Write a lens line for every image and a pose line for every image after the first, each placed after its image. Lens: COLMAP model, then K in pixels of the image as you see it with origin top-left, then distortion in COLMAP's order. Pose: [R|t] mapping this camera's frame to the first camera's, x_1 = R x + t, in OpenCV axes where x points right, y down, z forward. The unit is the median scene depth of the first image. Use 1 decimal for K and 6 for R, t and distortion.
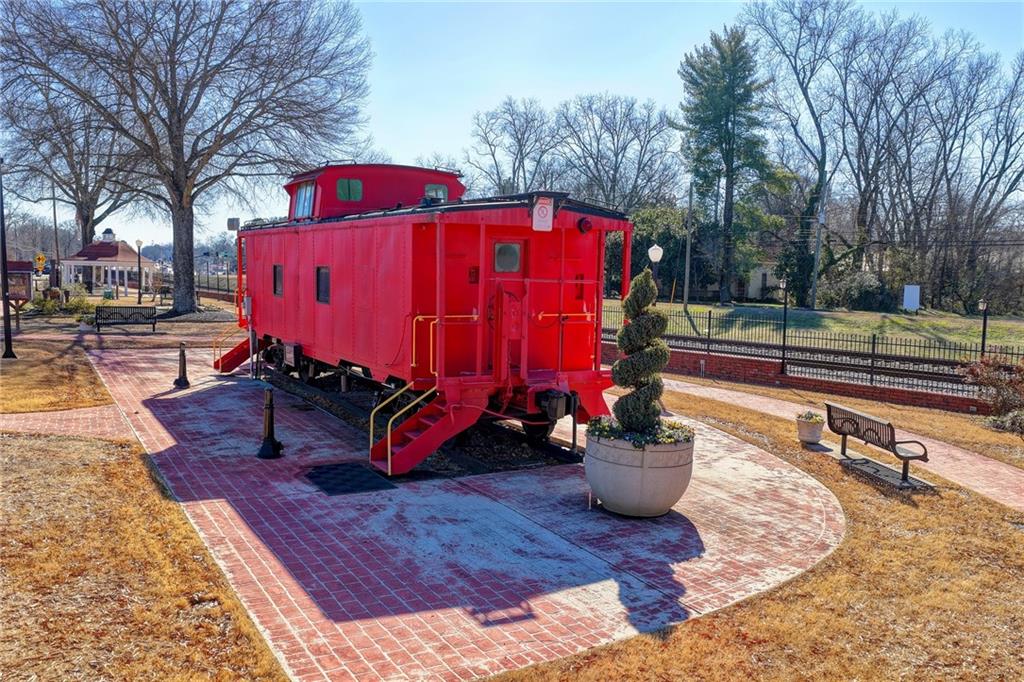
lens RADIAL K [[843.1, 0, 514.4], [0, 843.1, 340.4], [0, 0, 1]] dist [0.003542, 0.012895]
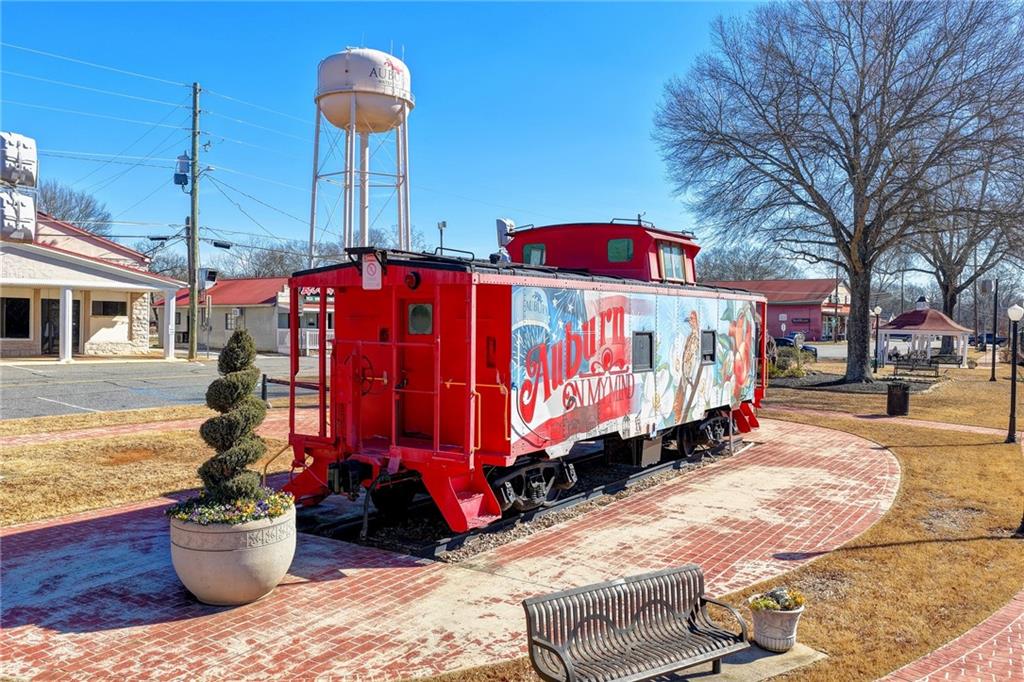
lens RADIAL K [[843.1, 0, 518.3], [0, 843.1, 340.7], [0, 0, 1]] dist [0.003542, 0.012895]
pose [[0.452925, 0.004005, -0.891540, 1.040088], [-0.077529, 0.996379, -0.034911, -0.059508], [0.888171, 0.084932, 0.451595, 0.806761]]
